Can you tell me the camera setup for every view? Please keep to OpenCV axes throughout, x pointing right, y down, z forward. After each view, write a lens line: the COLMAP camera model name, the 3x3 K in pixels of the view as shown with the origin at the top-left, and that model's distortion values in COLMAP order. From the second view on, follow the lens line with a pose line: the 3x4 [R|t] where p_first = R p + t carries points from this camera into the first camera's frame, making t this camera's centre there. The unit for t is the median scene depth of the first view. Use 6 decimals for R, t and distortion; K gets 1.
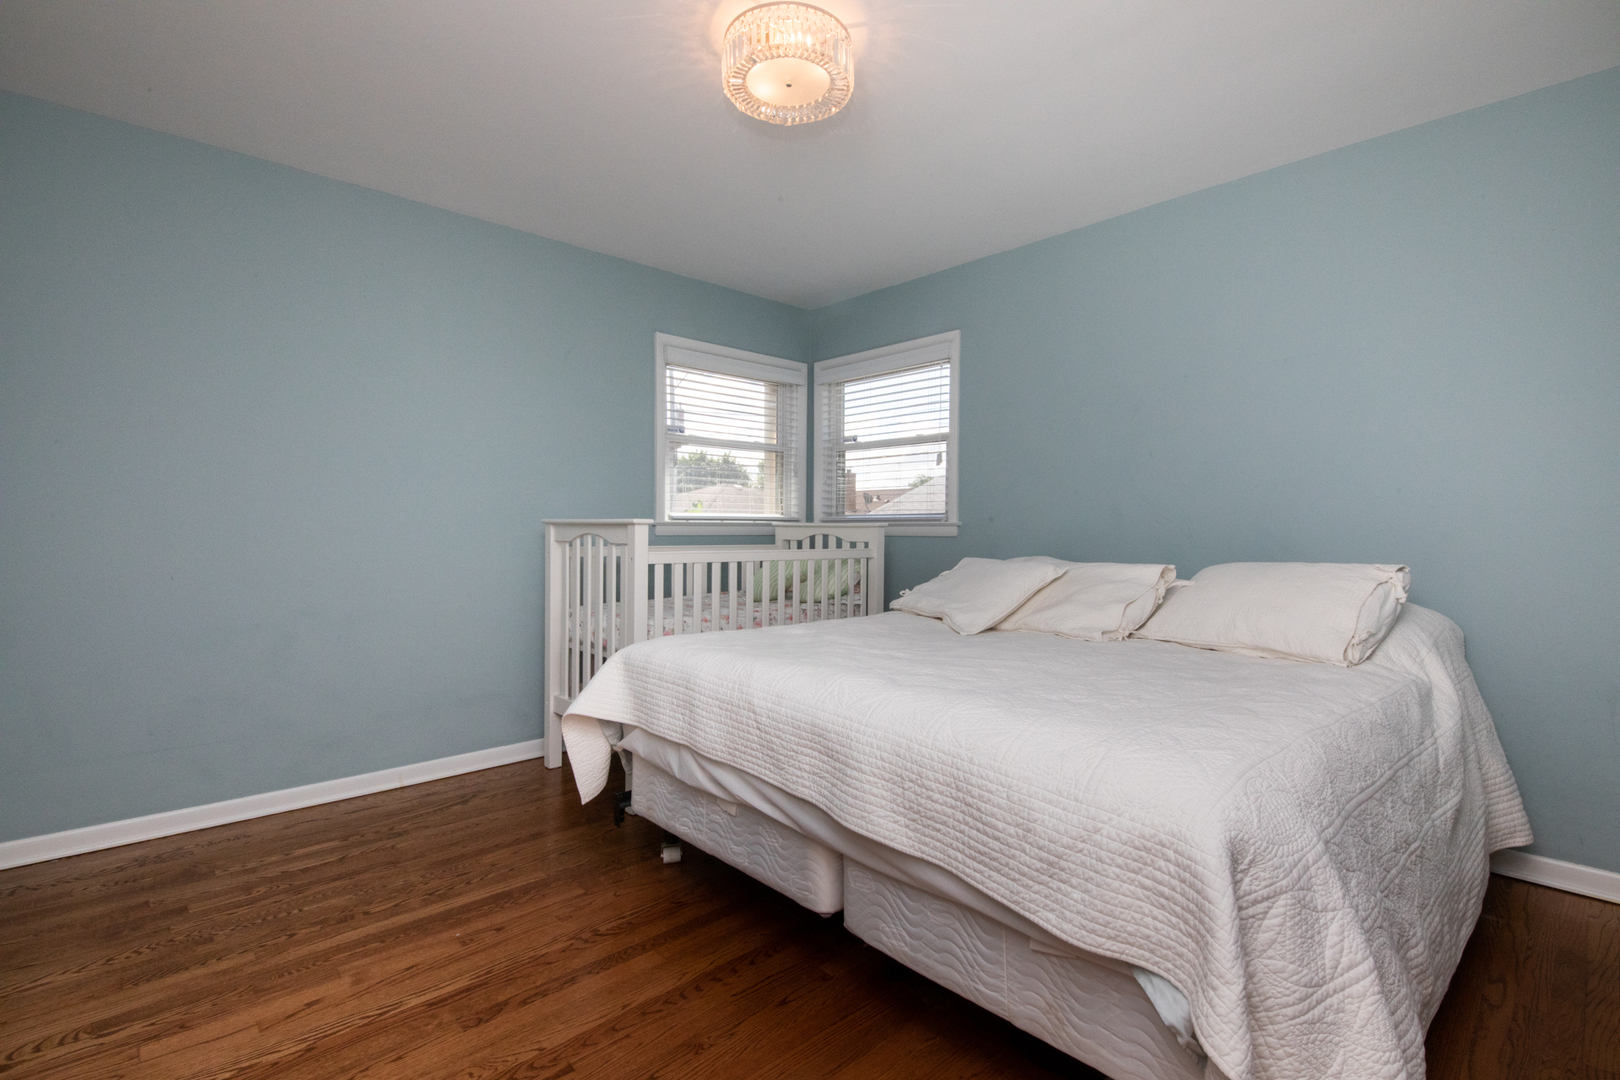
lens RADIAL K [[741.7, 0, 810.0], [0, 741.7, 540.0], [0, 0, 1]] dist [0.000494, 0.000083]
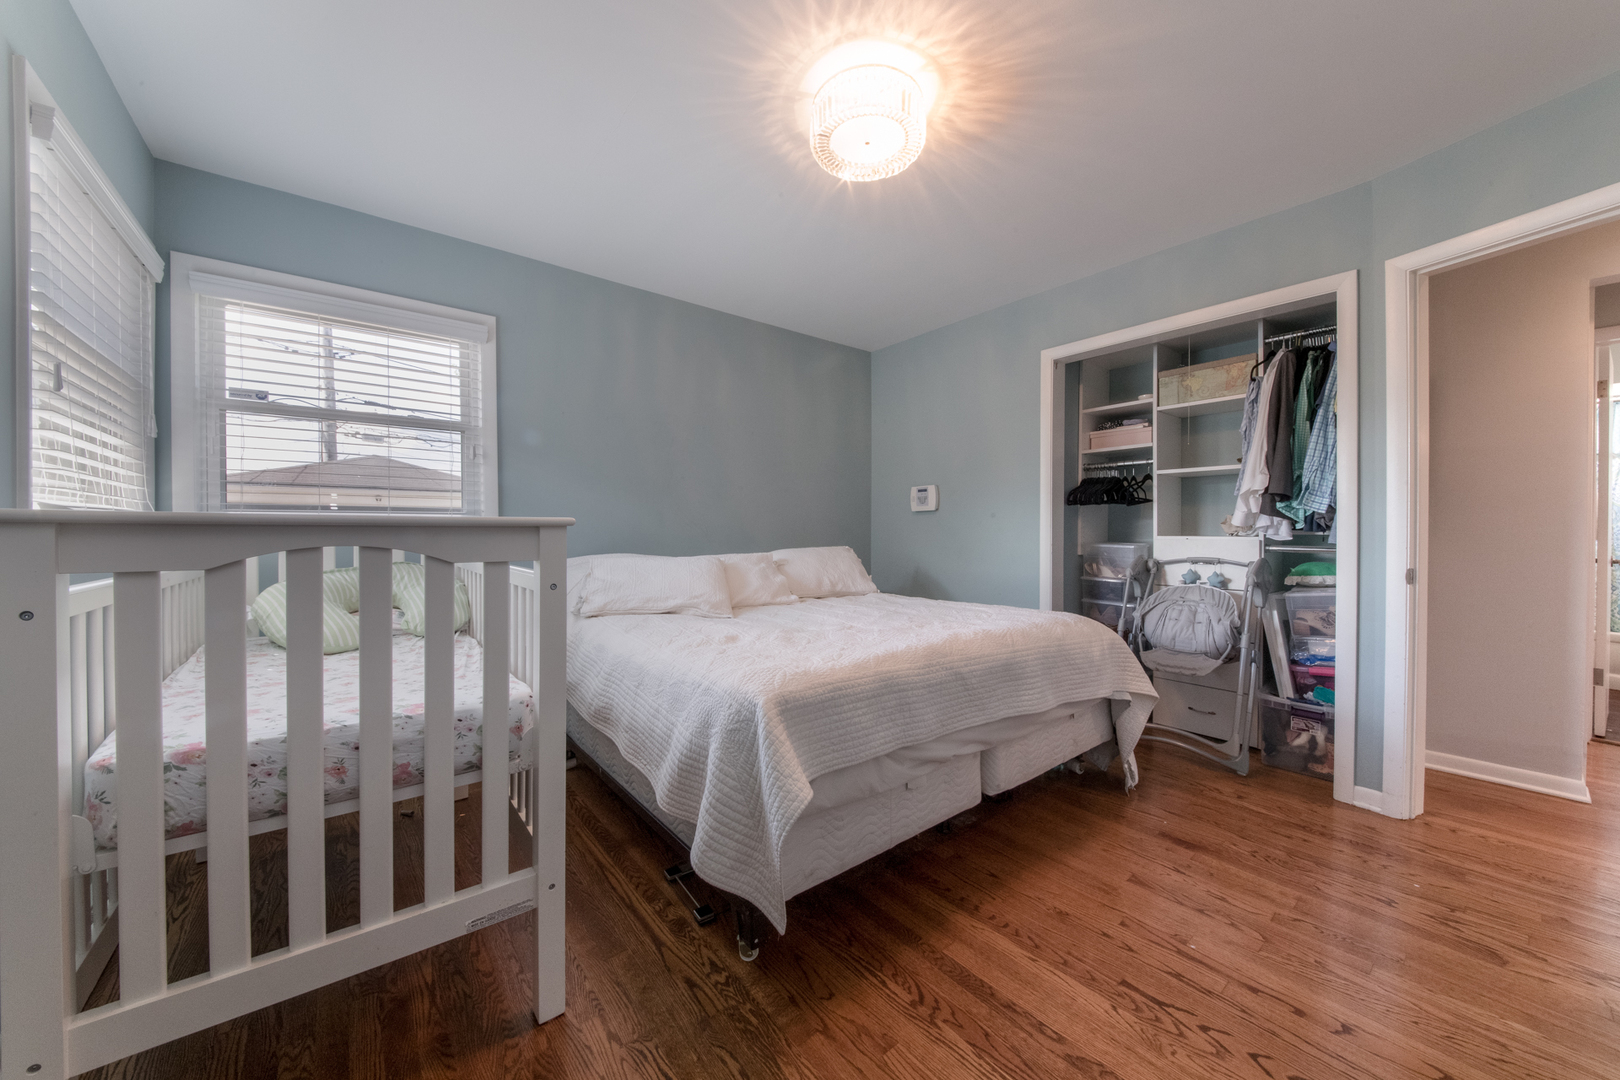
lens RADIAL K [[585.3, 0, 810.0], [0, 585.3, 540.0], [0, 0, 1]] dist [-0.014837, -0.000093]
pose [[0.074876, -0.014785, 0.997083, -1.098372], [0.016487, 0.999772, 0.013587, -0.015143], [-0.997057, 0.015422, 0.075103, 1.225454]]
